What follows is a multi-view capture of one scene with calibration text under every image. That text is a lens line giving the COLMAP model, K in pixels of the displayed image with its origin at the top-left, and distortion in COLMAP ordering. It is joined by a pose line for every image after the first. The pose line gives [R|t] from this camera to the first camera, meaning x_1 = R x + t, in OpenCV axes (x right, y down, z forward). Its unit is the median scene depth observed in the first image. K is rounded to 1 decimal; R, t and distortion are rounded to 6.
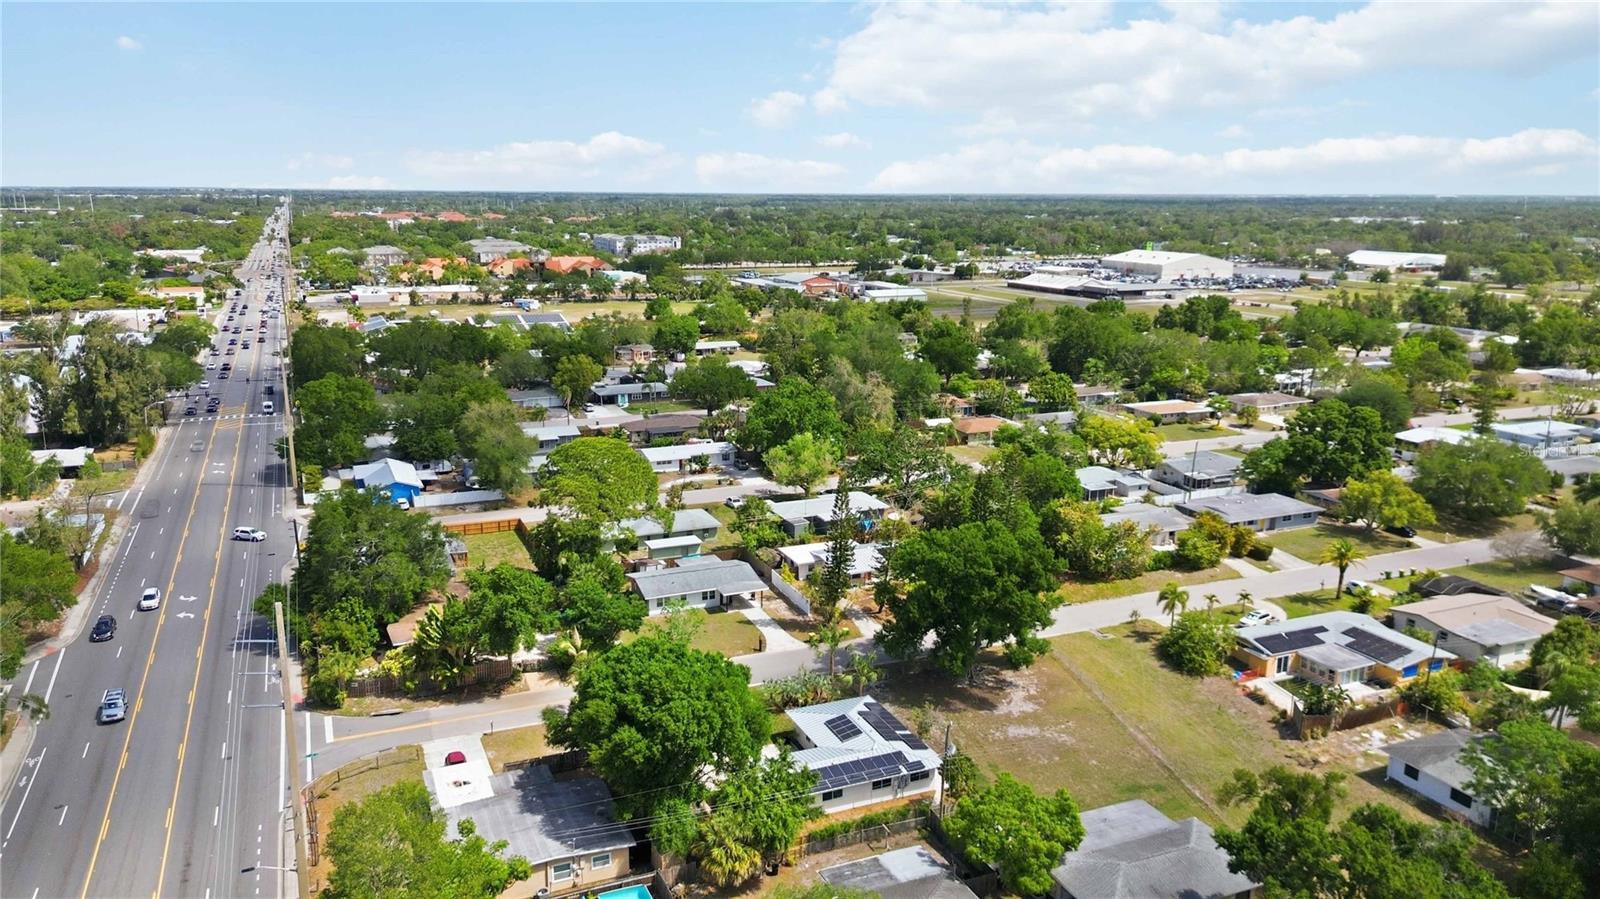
lens RADIAL K [[1139.9, 0, 794.4], [0, 1139.9, 448.3], [0, 0, 1]] dist [0.066189, -0.061242]
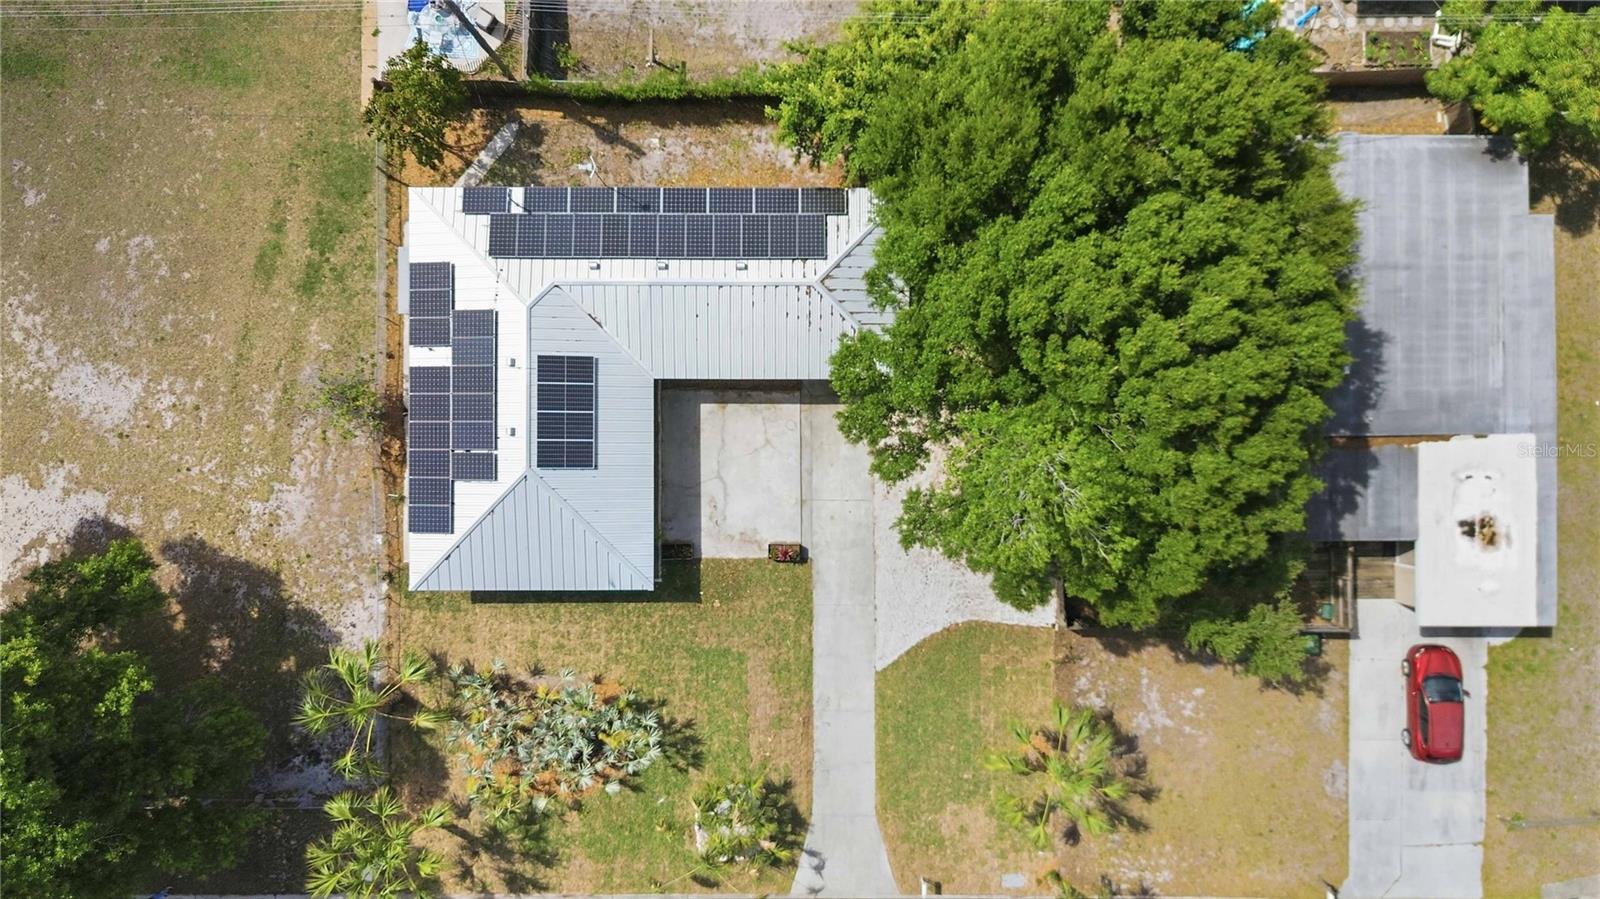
lens RADIAL K [[1139.9, 0, 794.4], [0, 1139.9, 448.3], [0, 0, 1]] dist [0.066189, -0.061242]
pose [[-0.917949, -0.396692, 0.002422, -0.025062], [0.091334, -0.205398, 0.974407, -0.096332], [-0.386042, 0.894677, 0.224776, 0.600939]]
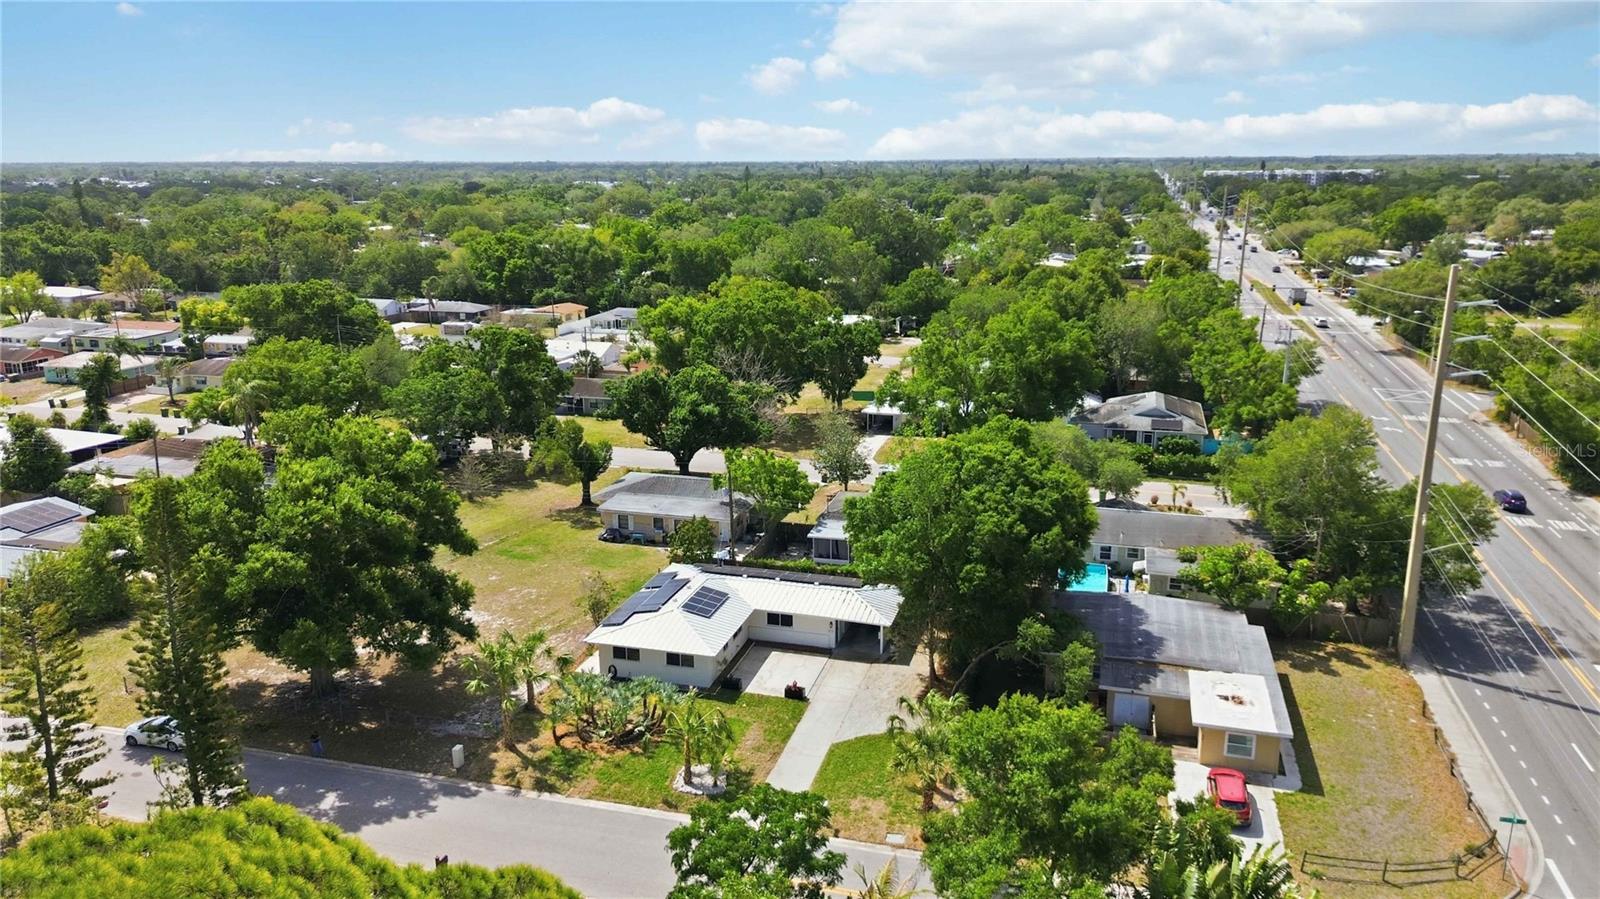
lens RADIAL K [[1139.9, 0, 794.4], [0, 1139.9, 448.3], [0, 0, 1]] dist [0.066189, -0.061242]
pose [[-0.767960, -0.158405, 0.620601, -0.304493], [0.143656, 0.901651, 0.407908, -0.096801], [-0.624180, 0.402410, -0.669676, 0.962265]]
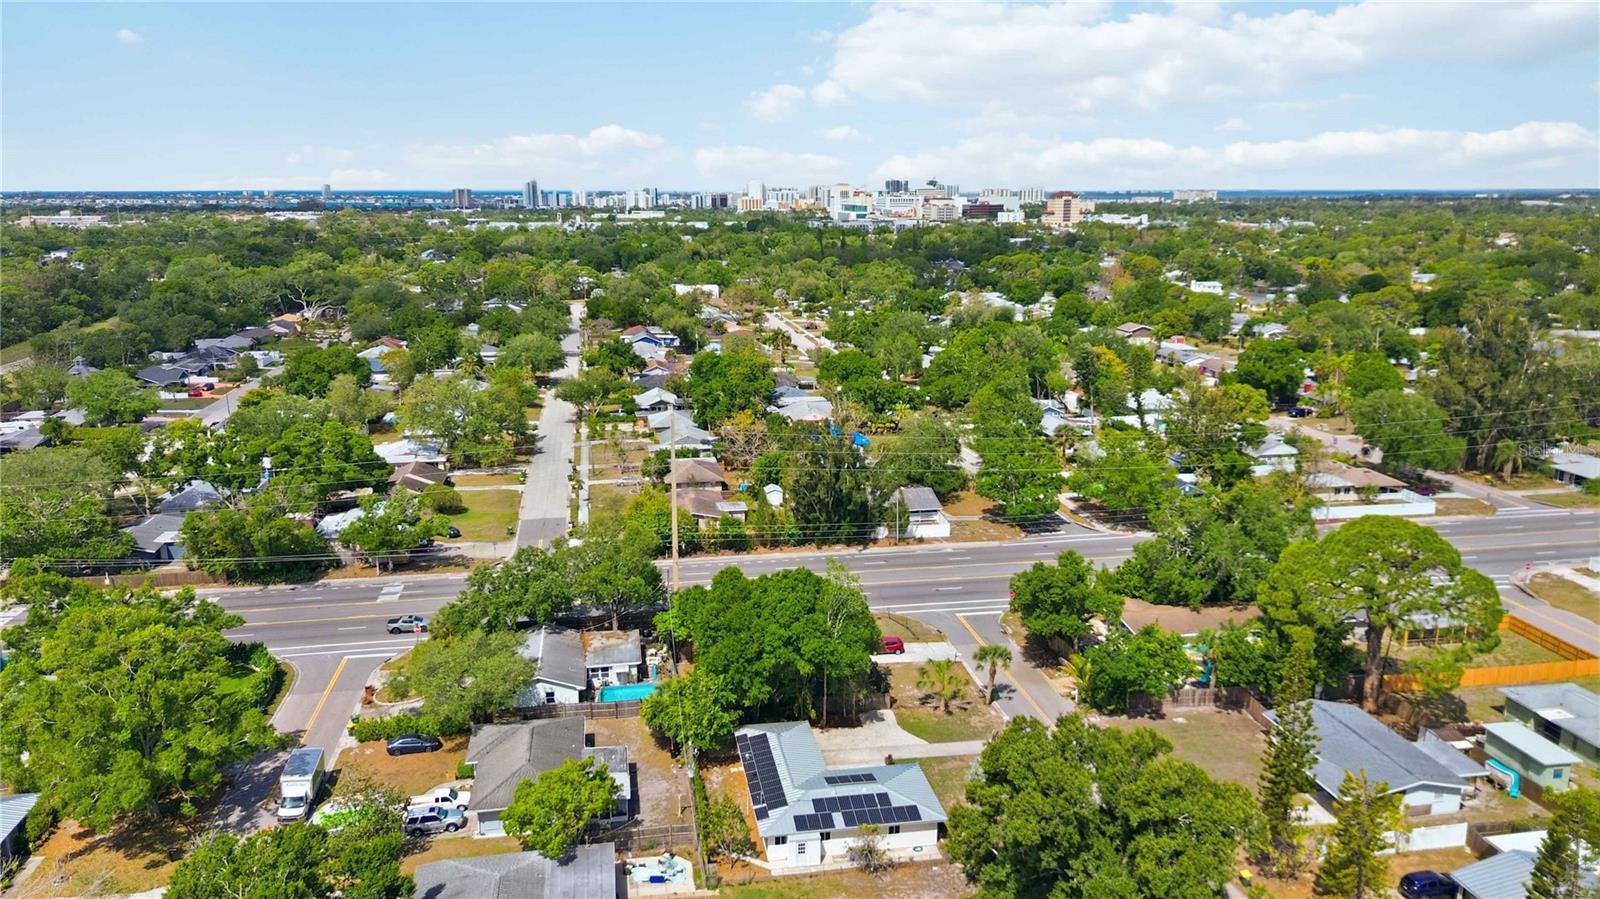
lens RADIAL K [[1139.9, 0, 794.4], [0, 1139.9, 448.3], [0, 0, 1]] dist [0.066189, -0.061242]
pose [[-0.241826, 0.210858, -0.947132, 0.578199], [-0.216590, 0.939745, 0.264514, -0.156546], [0.945838, 0.269106, -0.181584, 0.710333]]
